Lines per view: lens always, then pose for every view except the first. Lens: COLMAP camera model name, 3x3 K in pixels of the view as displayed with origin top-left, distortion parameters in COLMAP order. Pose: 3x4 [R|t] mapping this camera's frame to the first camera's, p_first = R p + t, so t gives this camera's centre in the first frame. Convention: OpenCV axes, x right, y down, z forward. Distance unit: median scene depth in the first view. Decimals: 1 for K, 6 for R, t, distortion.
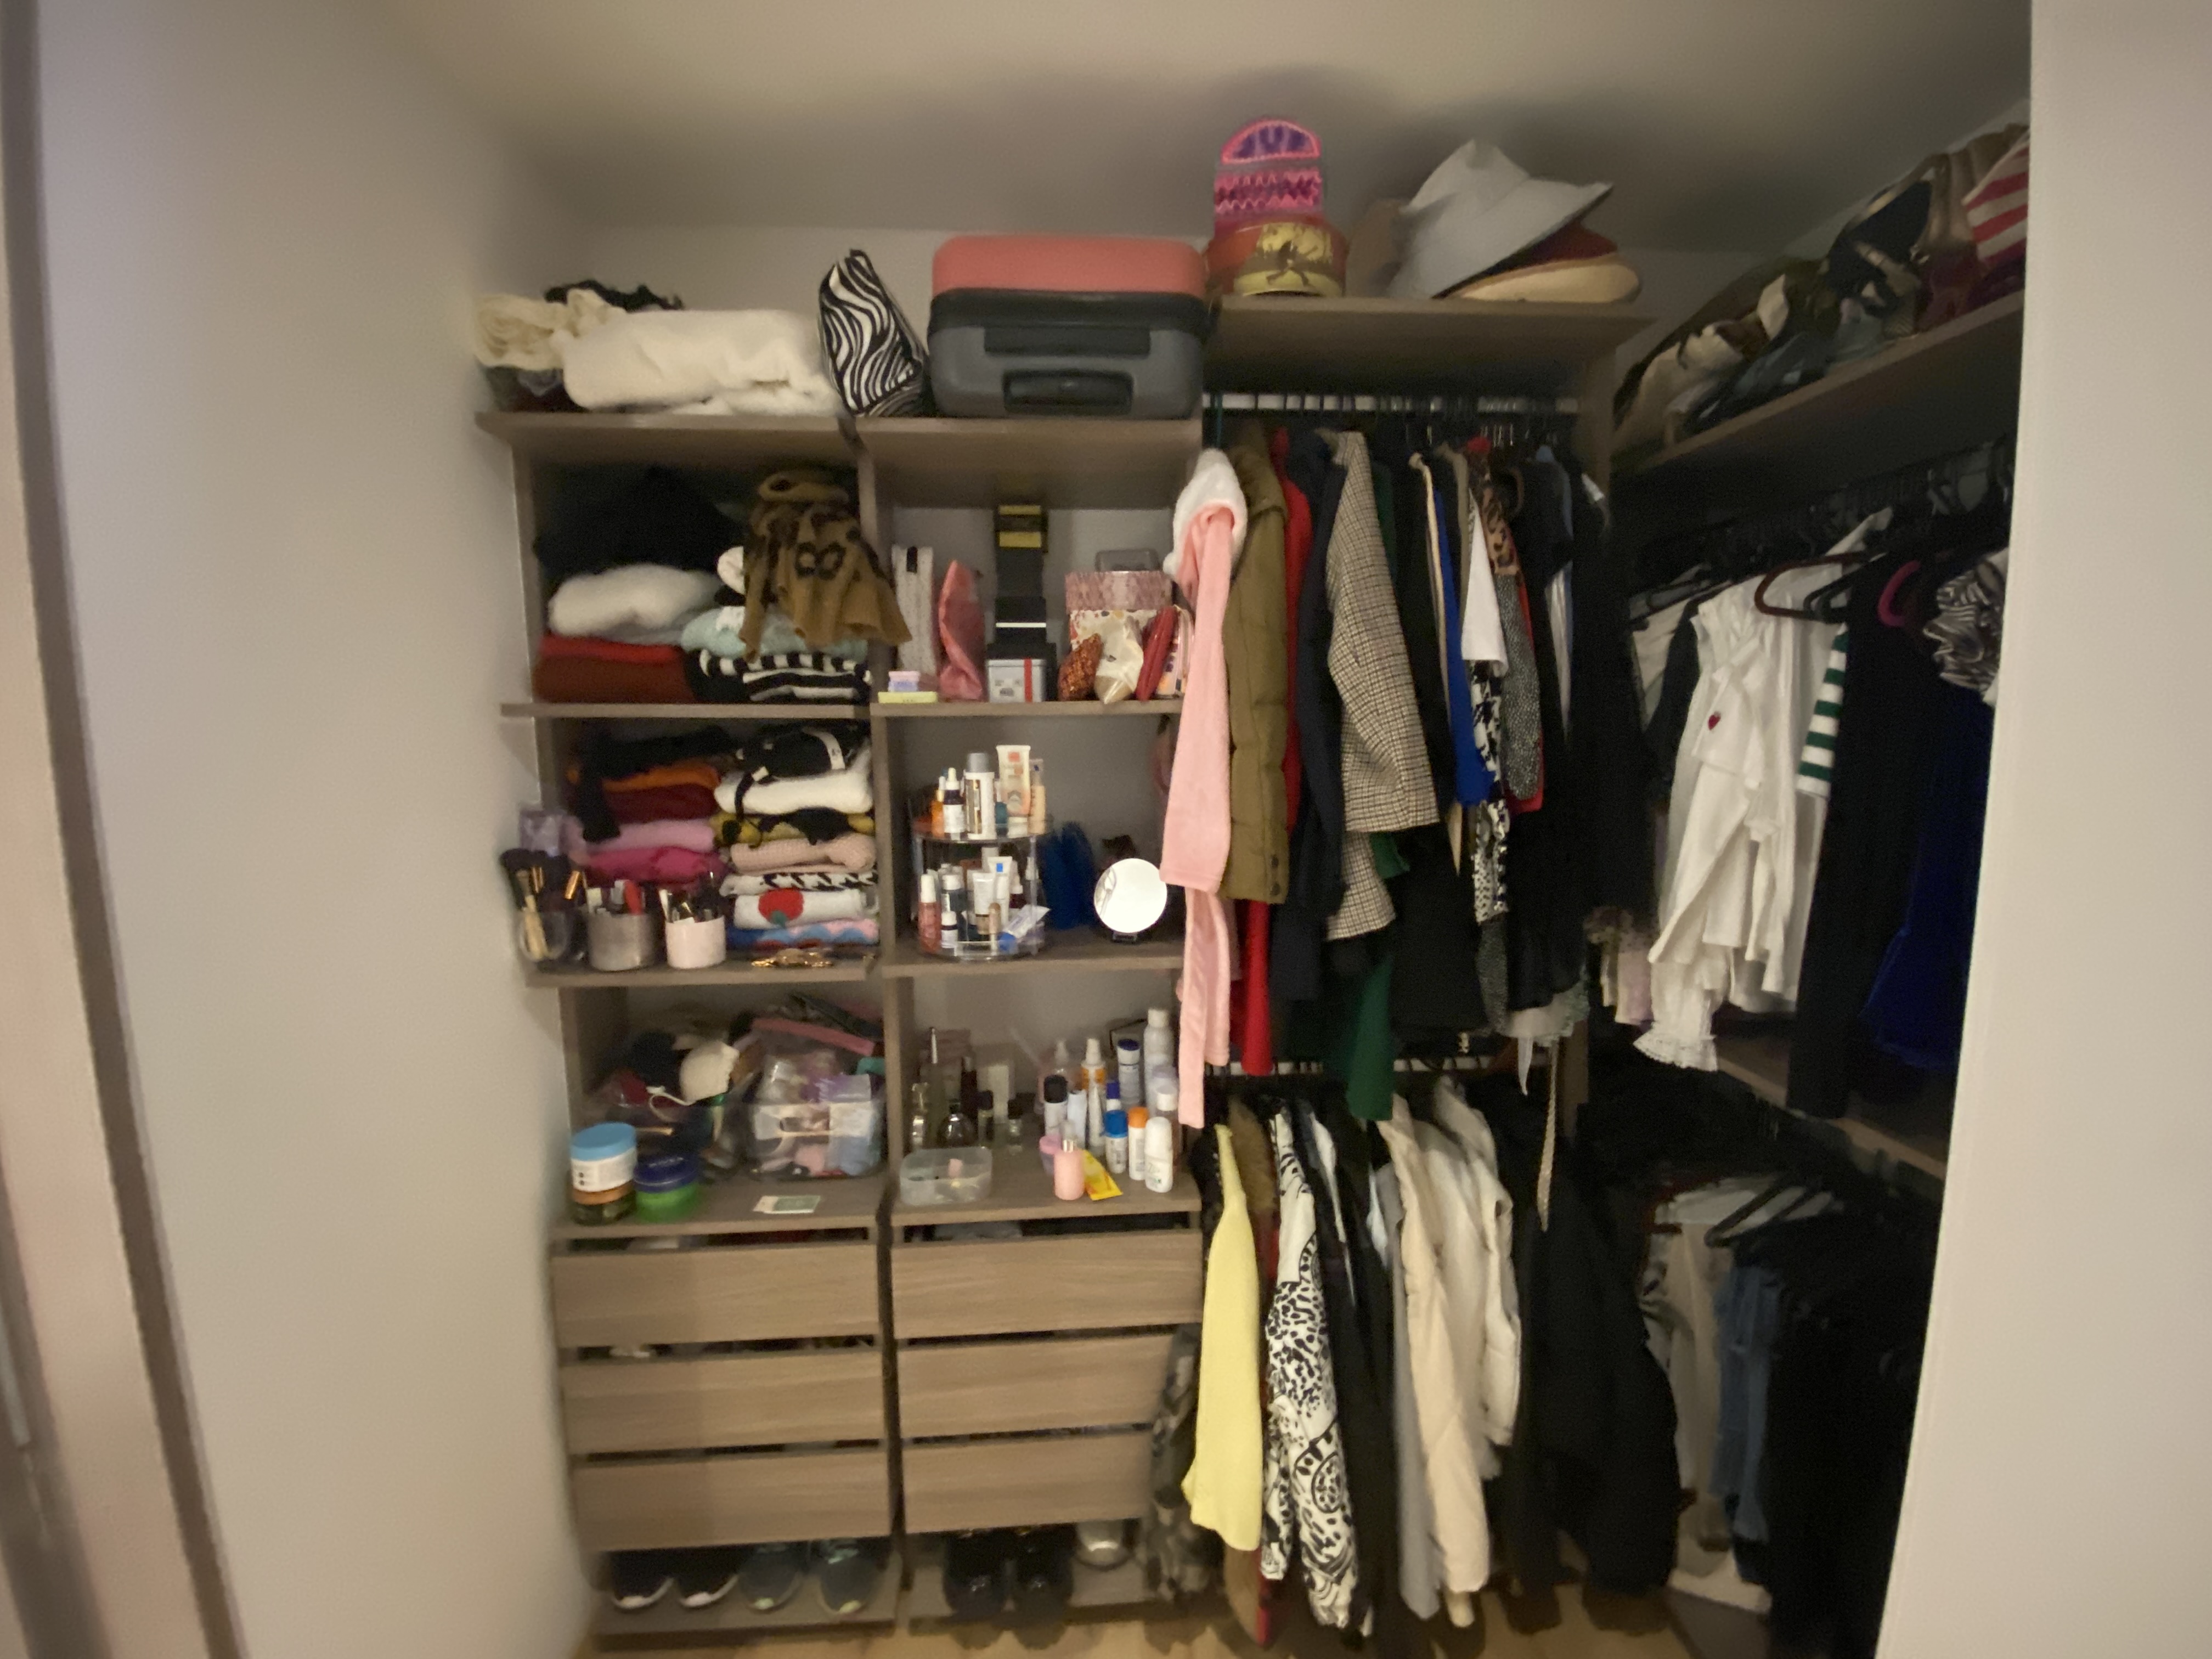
lens RADIAL K [[916.8, 0, 1122.8], [0, 916.8, 840.4], [0, 0, 1]] dist [0.026926, -0.024513]
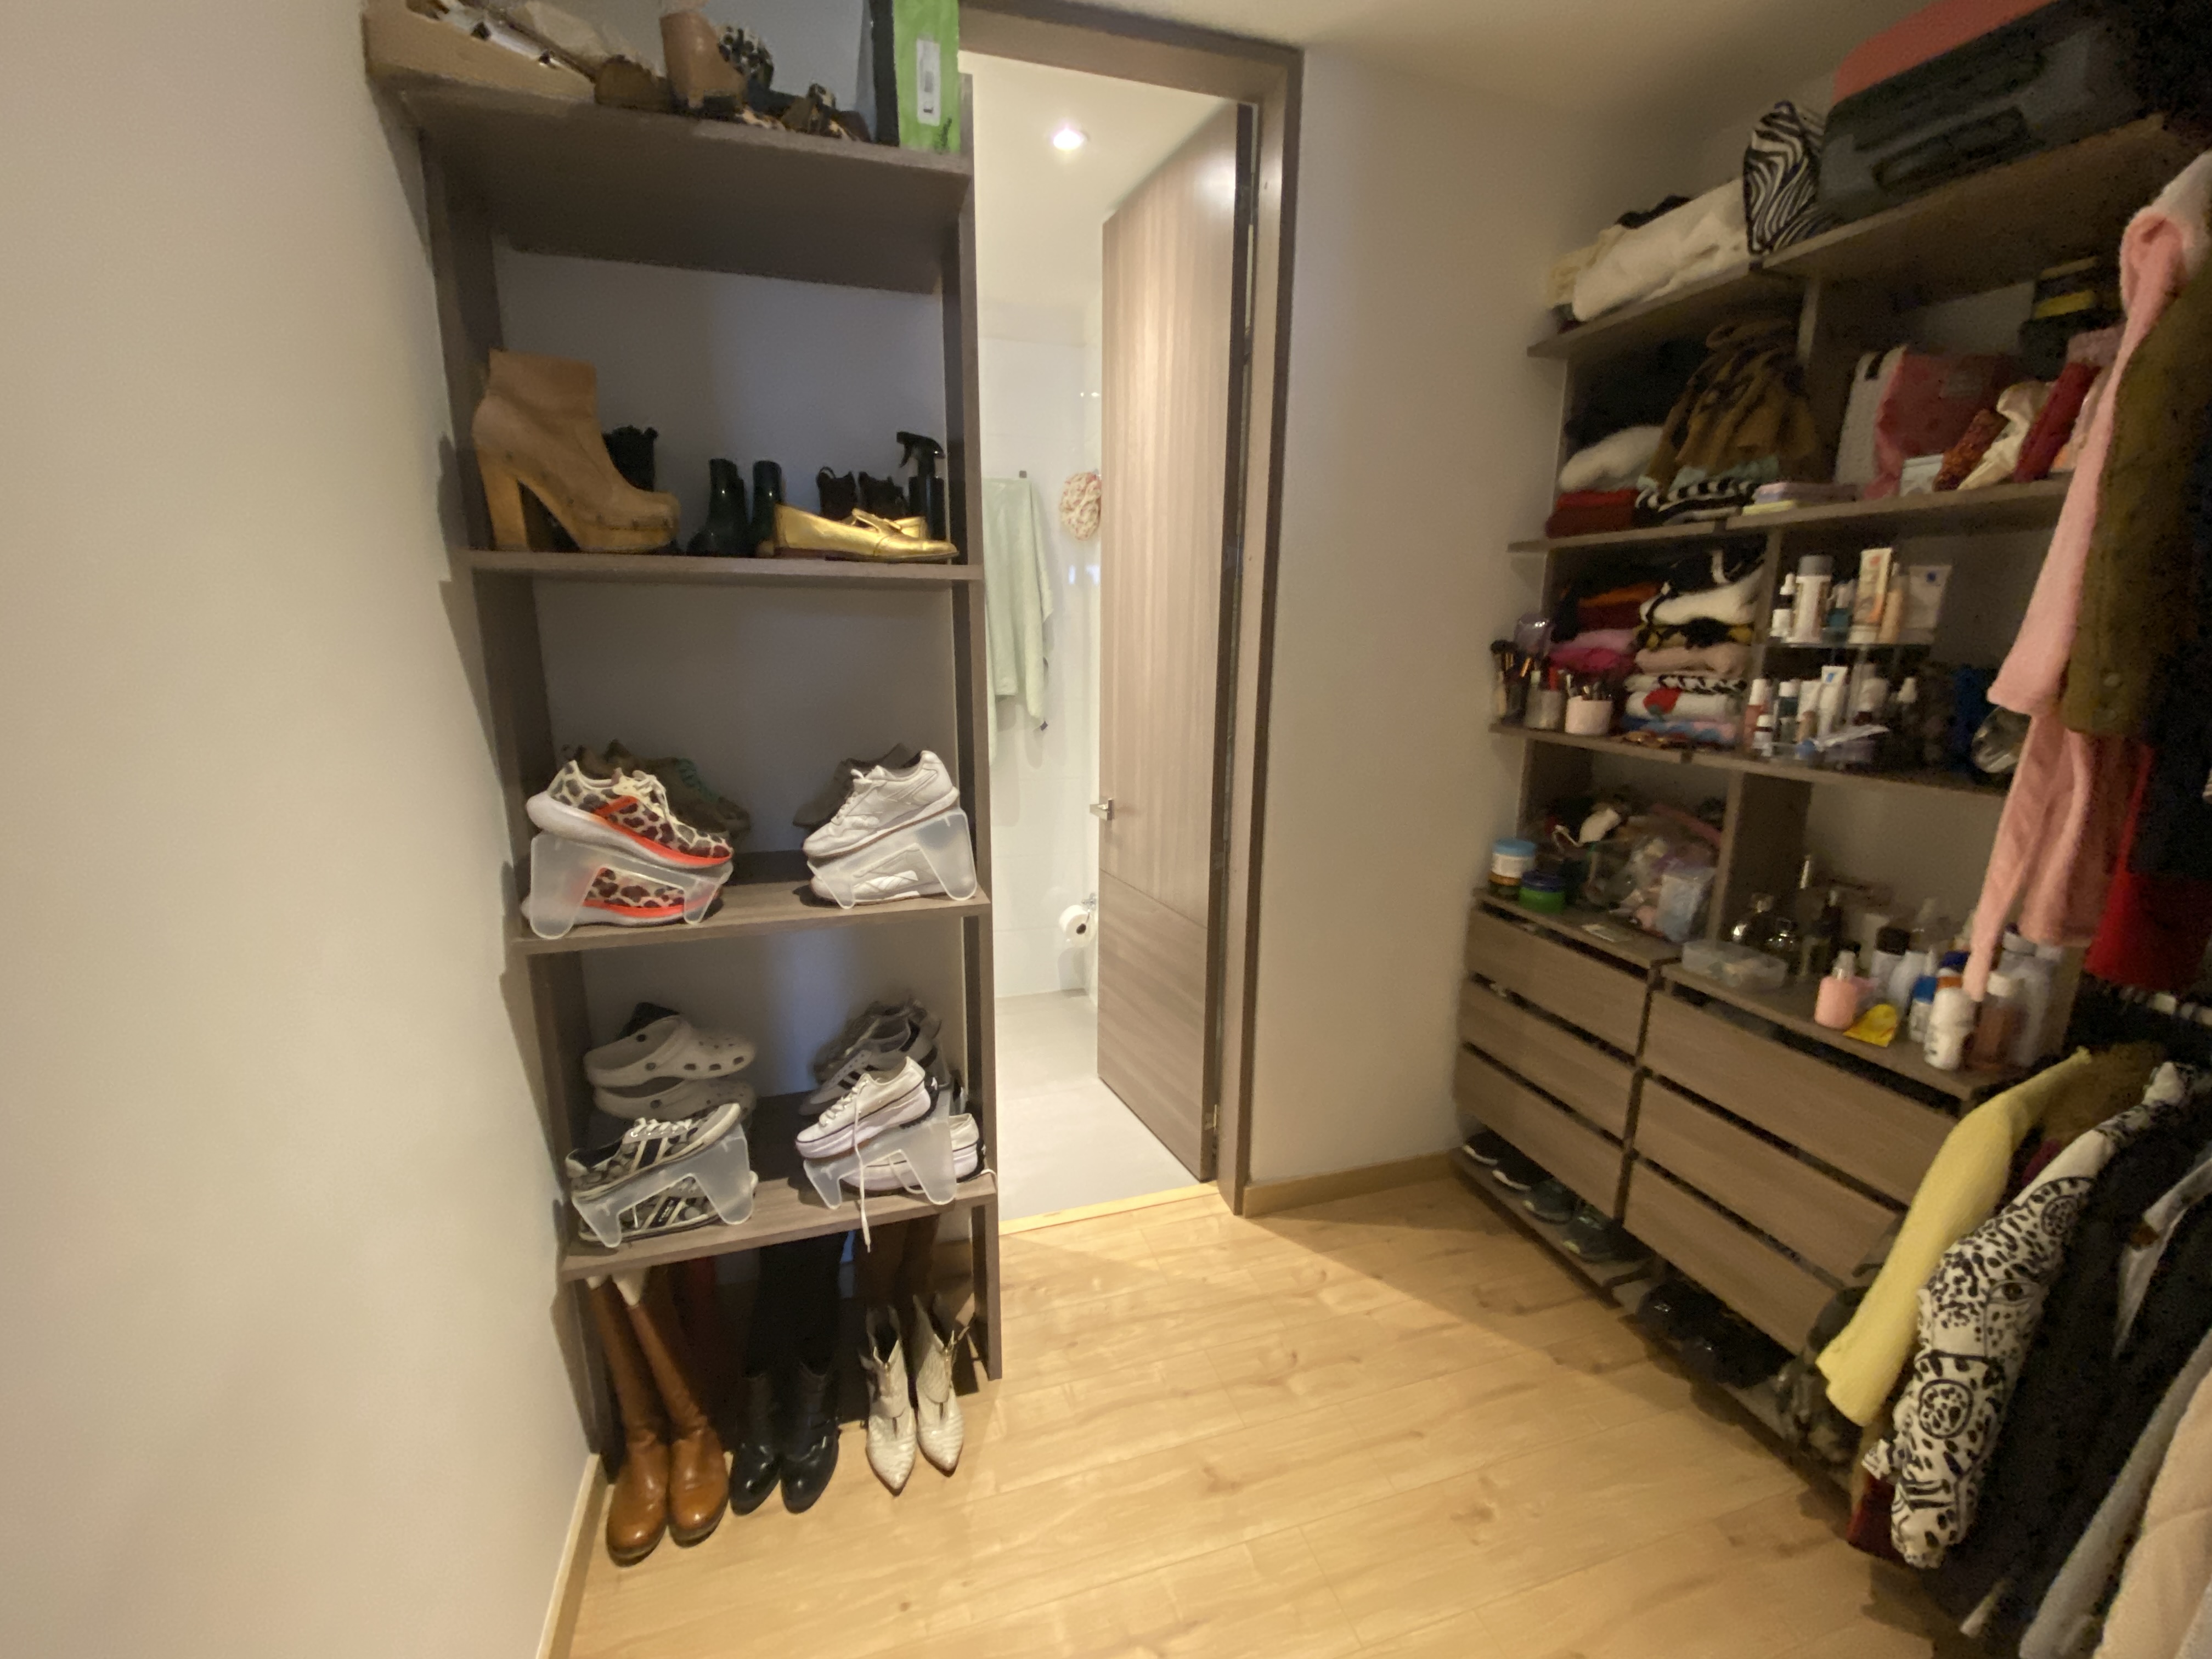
lens RADIAL K [[916.8, 0, 1122.8], [0, 916.8, 840.4], [0, 0, 1]] dist [0.026926, -0.024513]
pose [[0.243681, 0.221735, -0.944168, 0.676000], [-0.130480, 0.972159, 0.194633, 0.109722], [0.961038, 0.075767, 0.265828, 0.001965]]
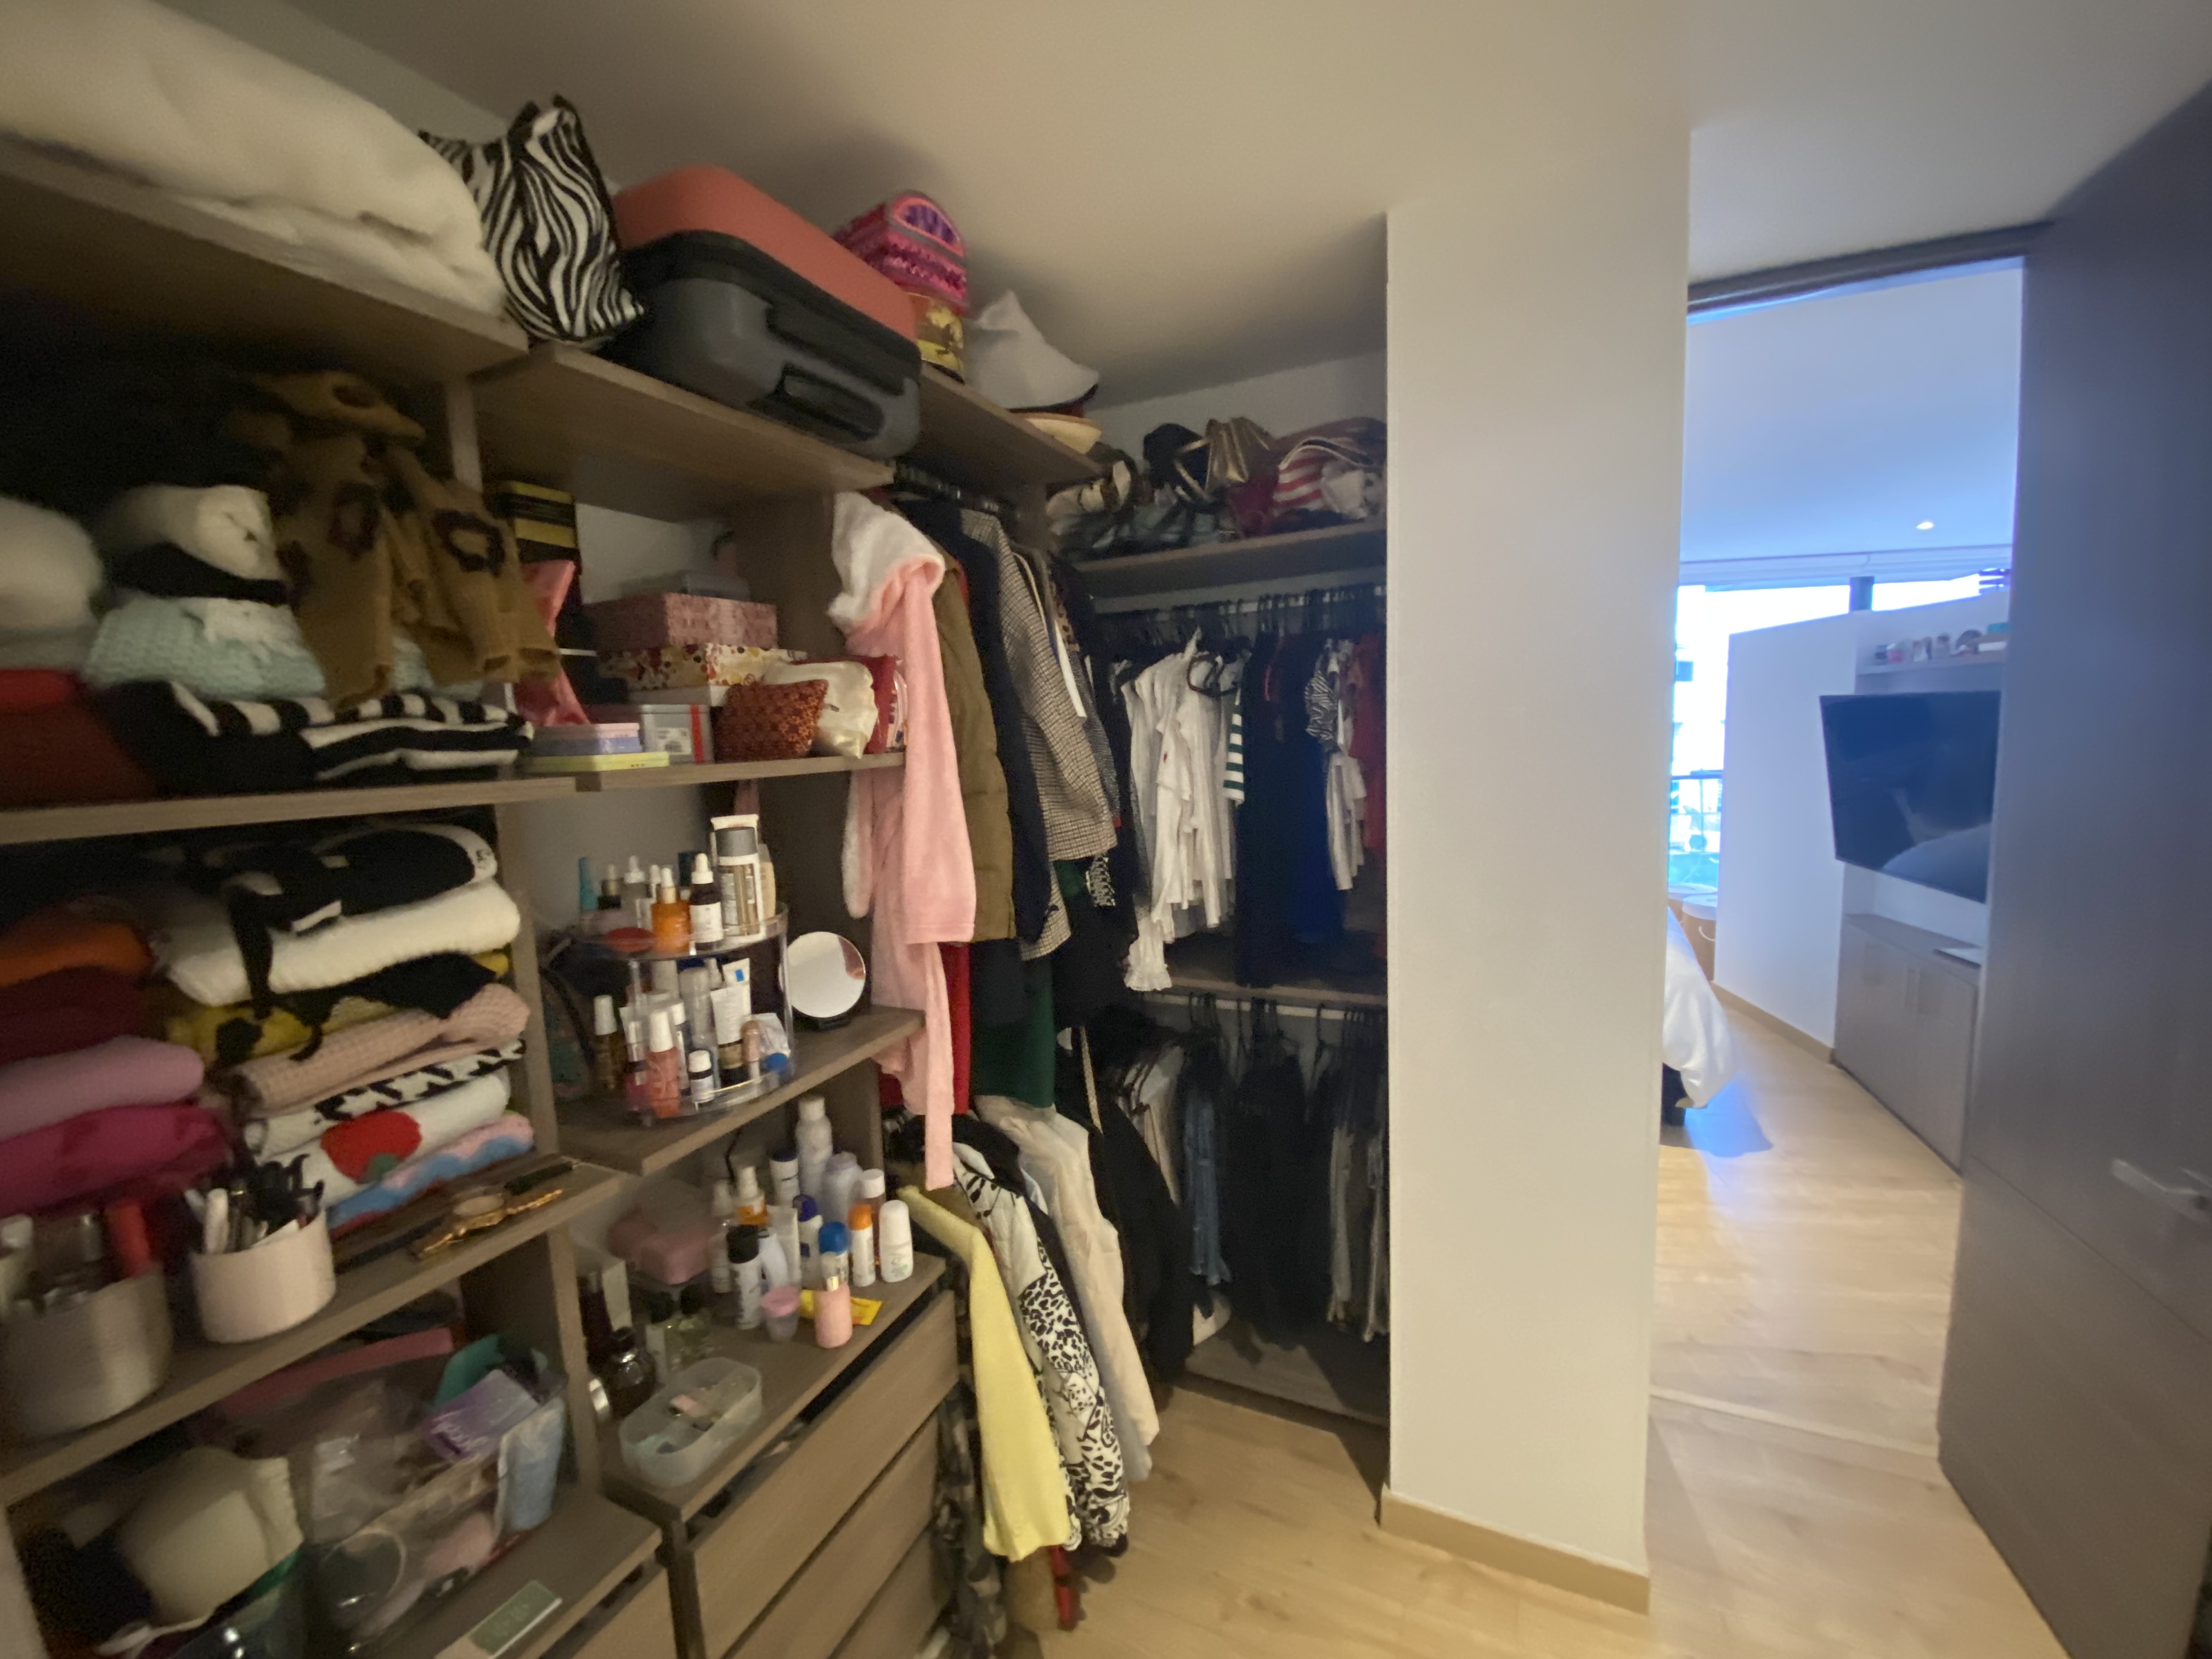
lens RADIAL K [[884.9, 0, 1124.0], [0, 884.9, 825.7], [0, 0, 1]] dist [0.008568, -0.015523]
pose [[0.473673, -0.105704, 0.874334, -0.622453], [0.132175, 0.990059, 0.048089, -0.088484], [-0.870726, 0.092786, 0.482936, 0.349837]]
